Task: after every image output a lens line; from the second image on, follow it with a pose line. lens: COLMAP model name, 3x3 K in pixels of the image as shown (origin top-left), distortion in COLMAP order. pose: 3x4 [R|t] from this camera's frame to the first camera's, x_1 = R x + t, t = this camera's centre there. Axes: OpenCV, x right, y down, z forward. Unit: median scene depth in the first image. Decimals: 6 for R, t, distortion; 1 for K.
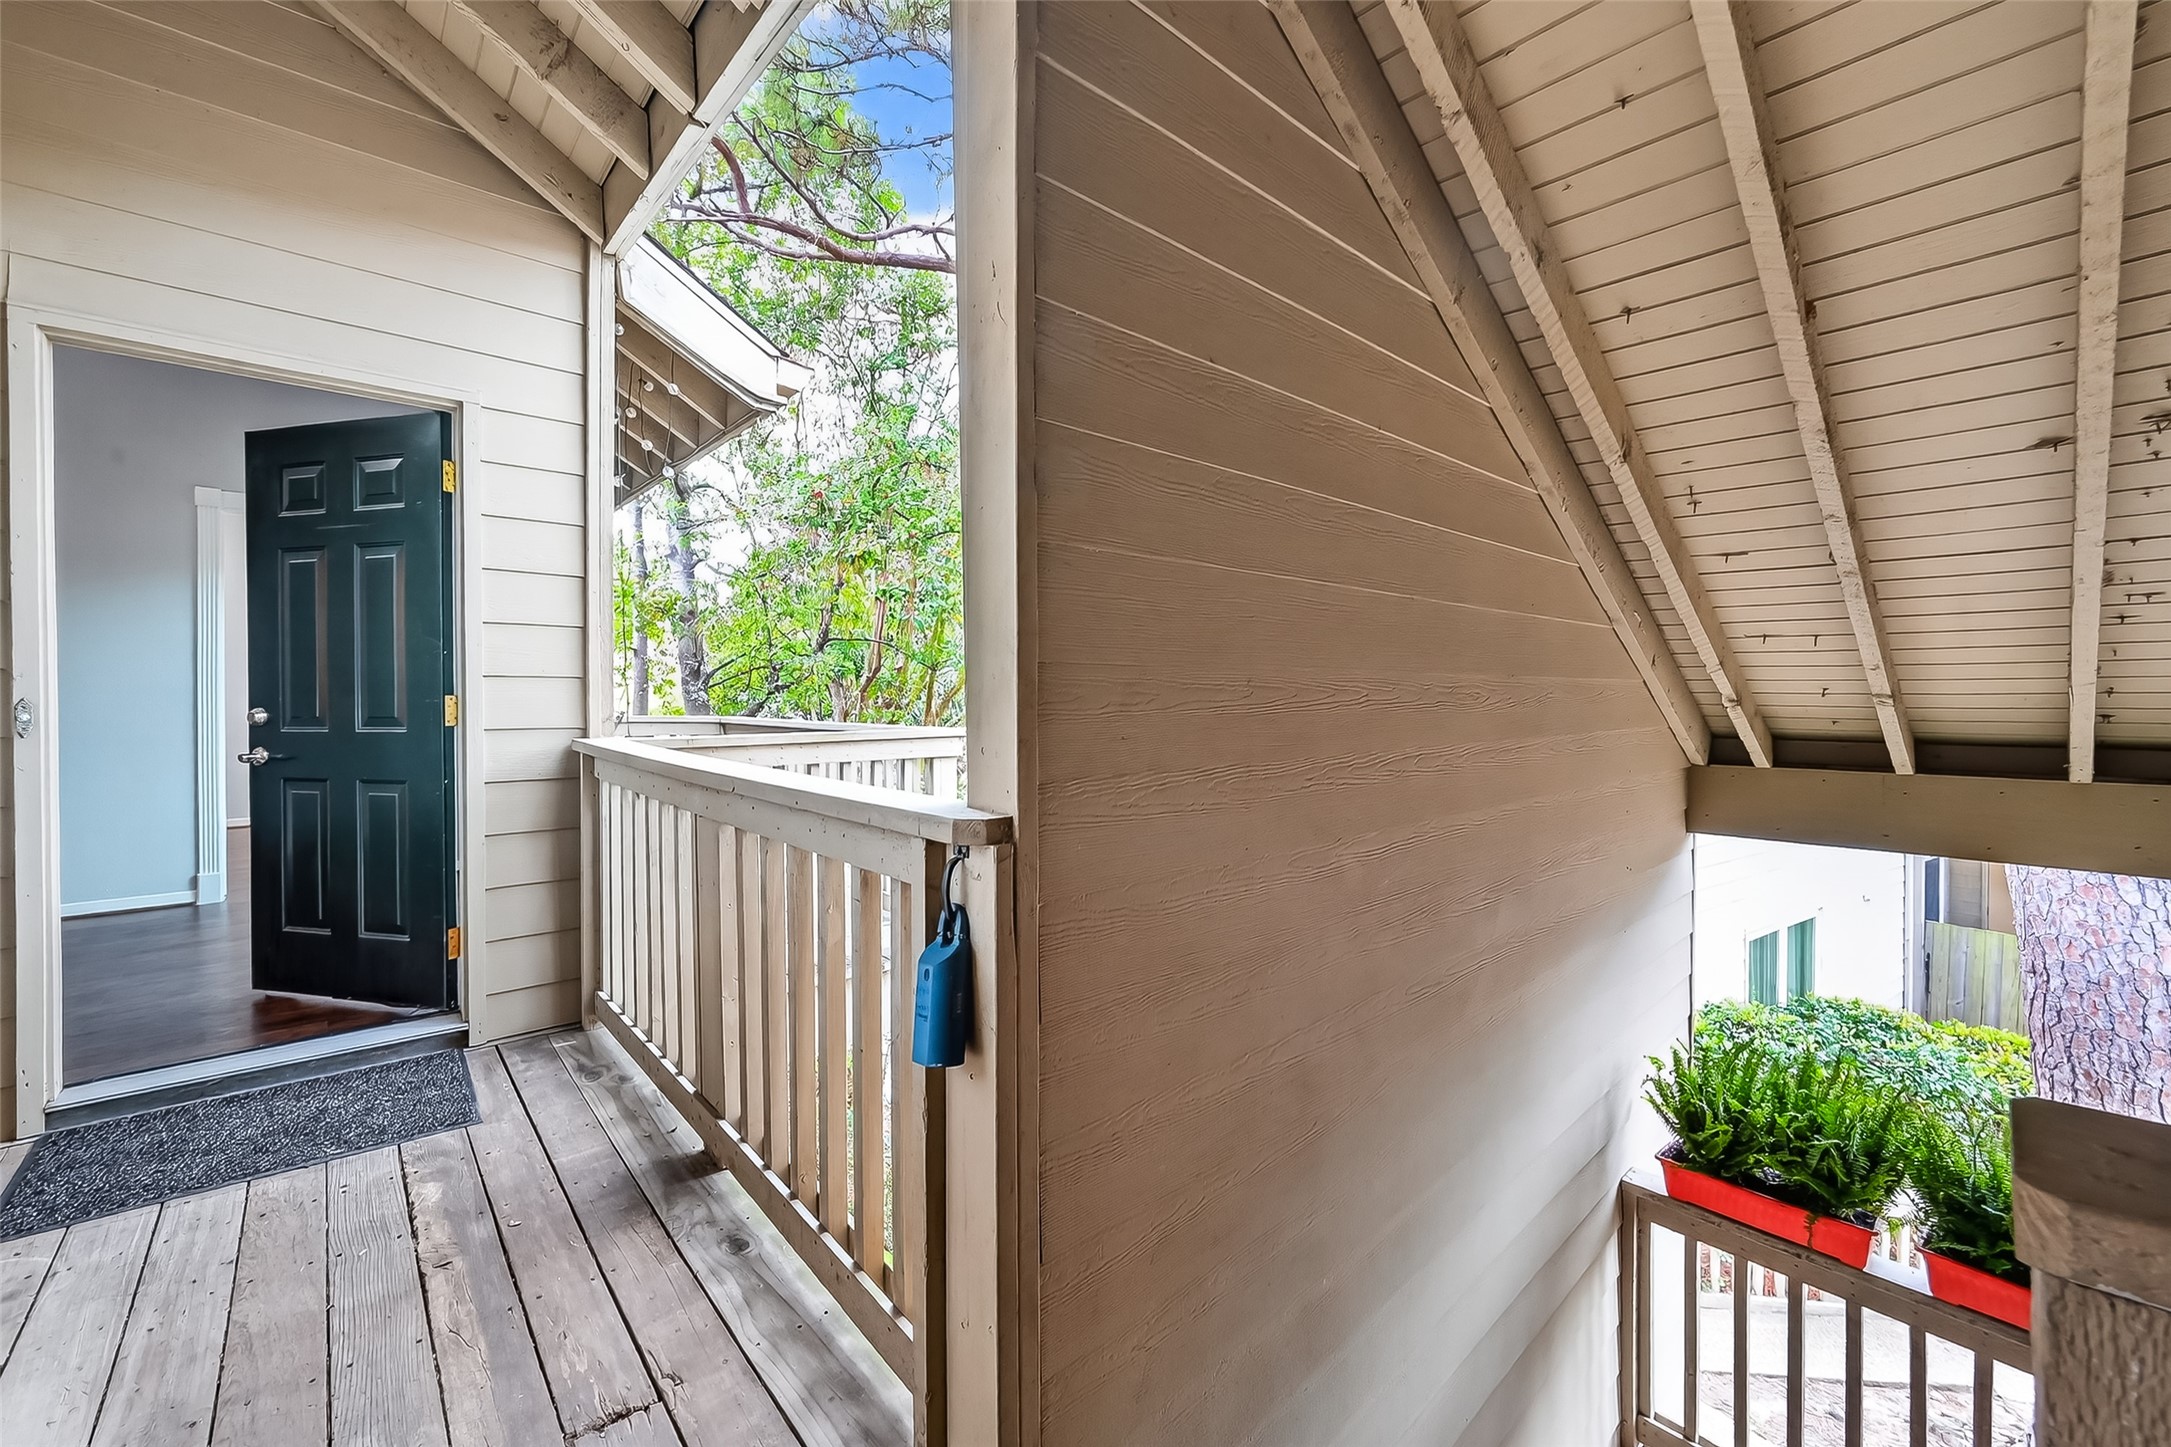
lens RADIAL K [[877.7, 0, 1080.5], [0, 877.7, 708.5], [0, 0, 1]] dist [-0.000832, -0.000024]
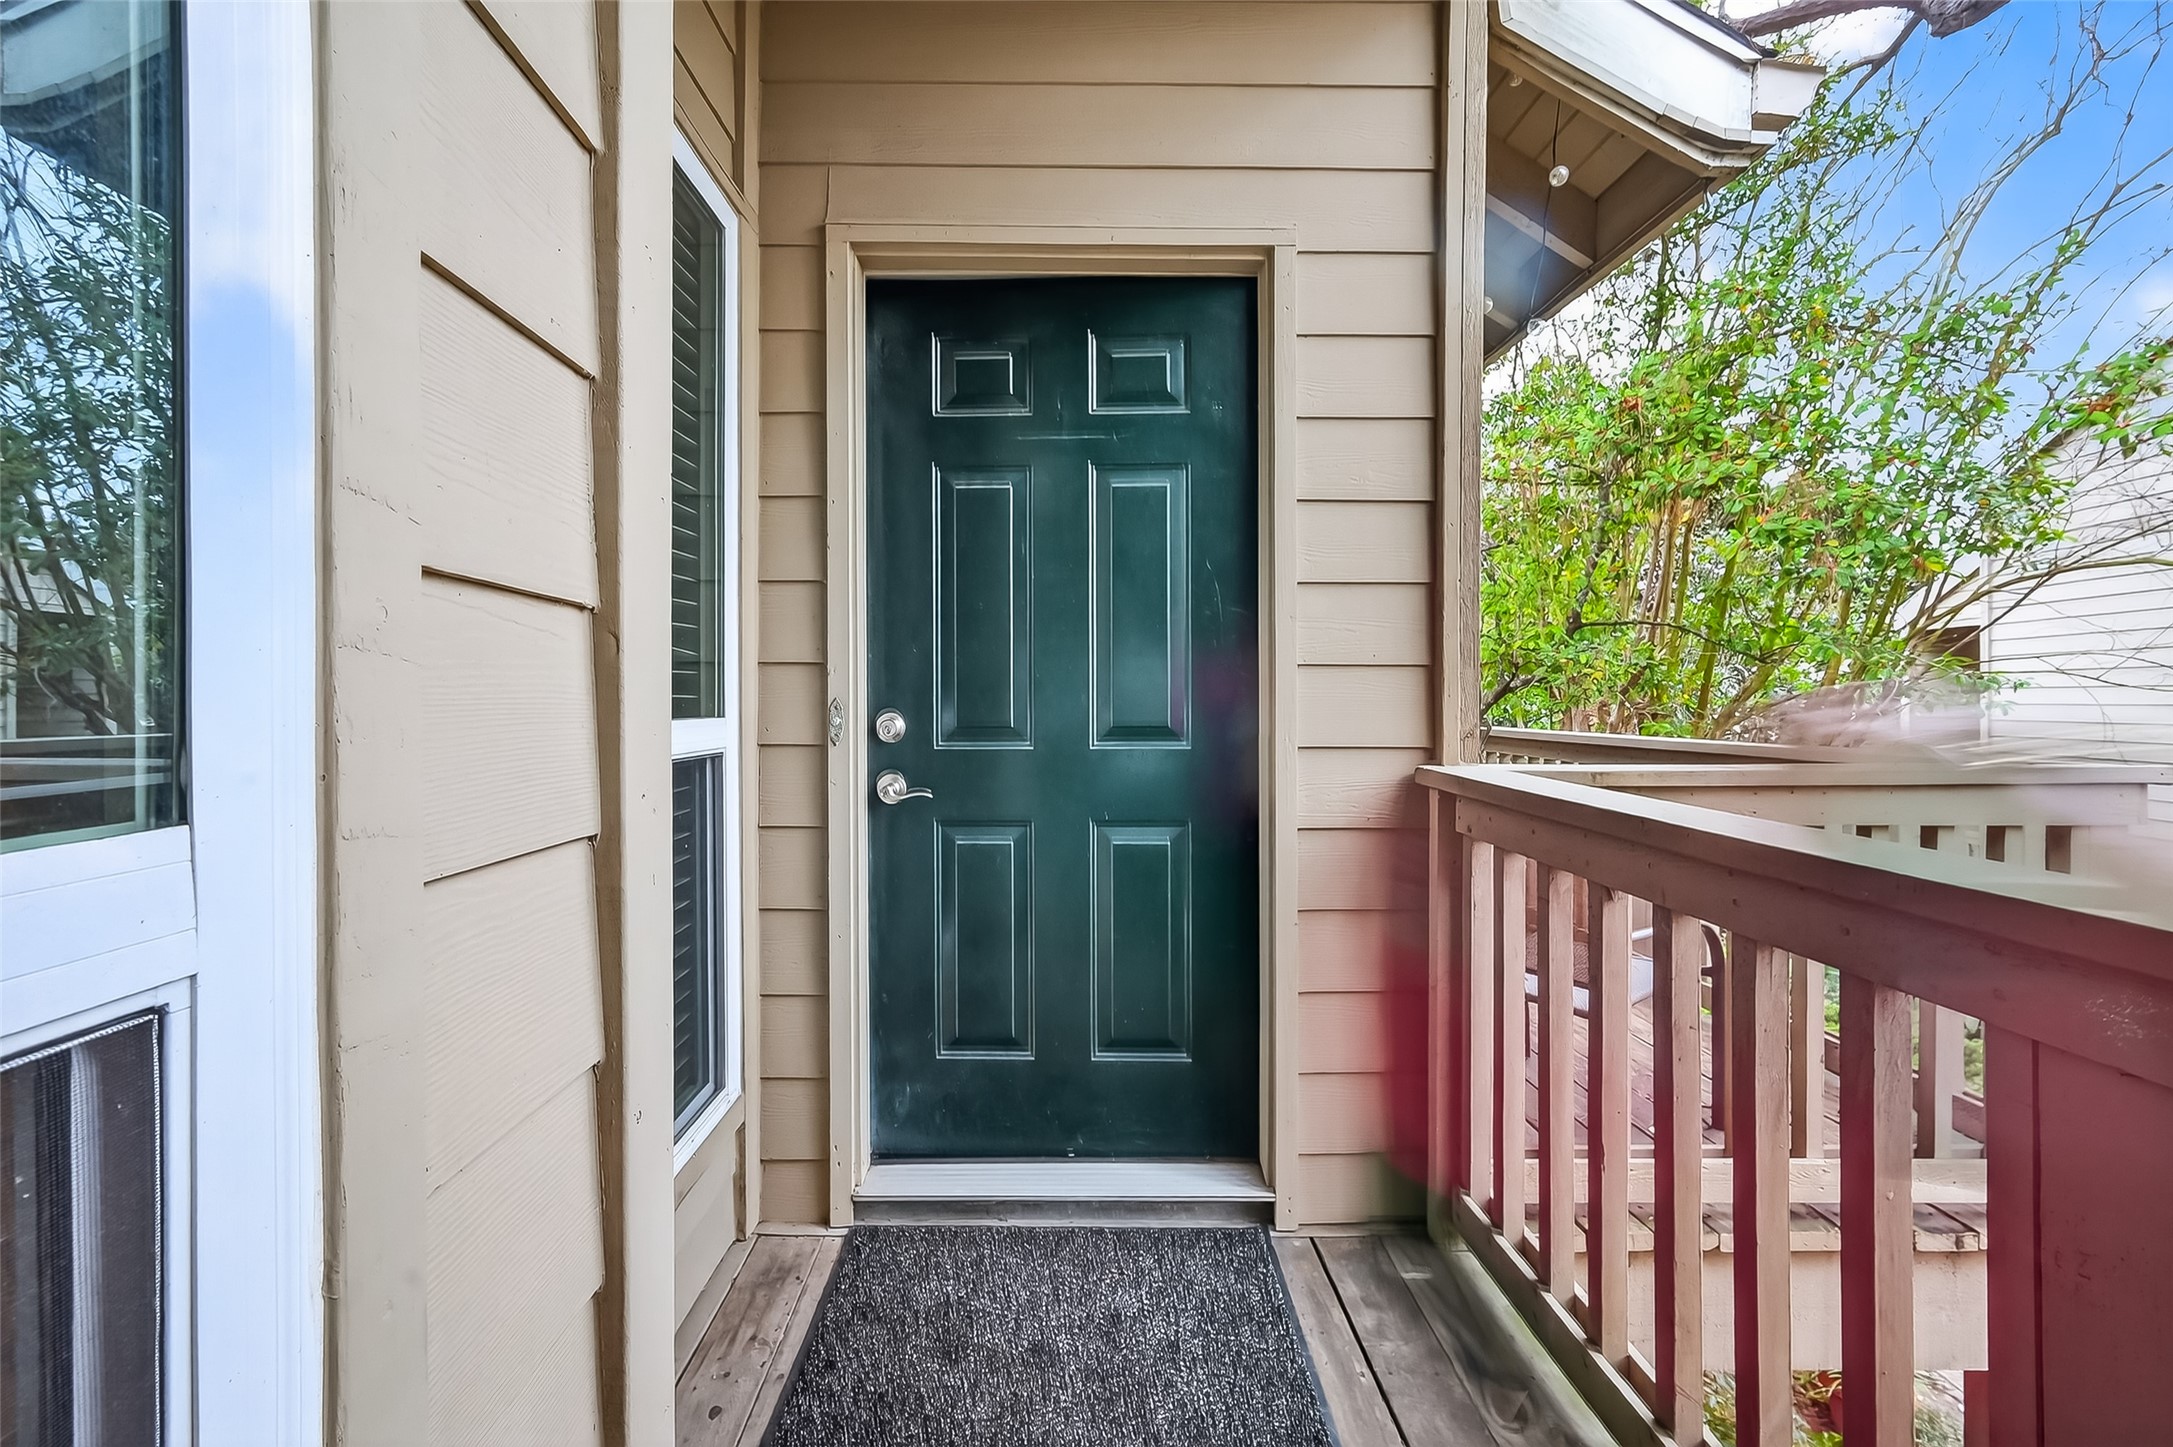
lens RADIAL K [[878.5, 0, 1081.5], [0, 878.5, 708.5], [0, 0, 1]] dist [-0.000832, -0.000024]
pose [[0.771635, -0.002240, -0.636061, -0.383014], [-0.004296, 0.999953, -0.008733, 0.001662], [0.636051, 0.009471, 0.771589, 0.387926]]
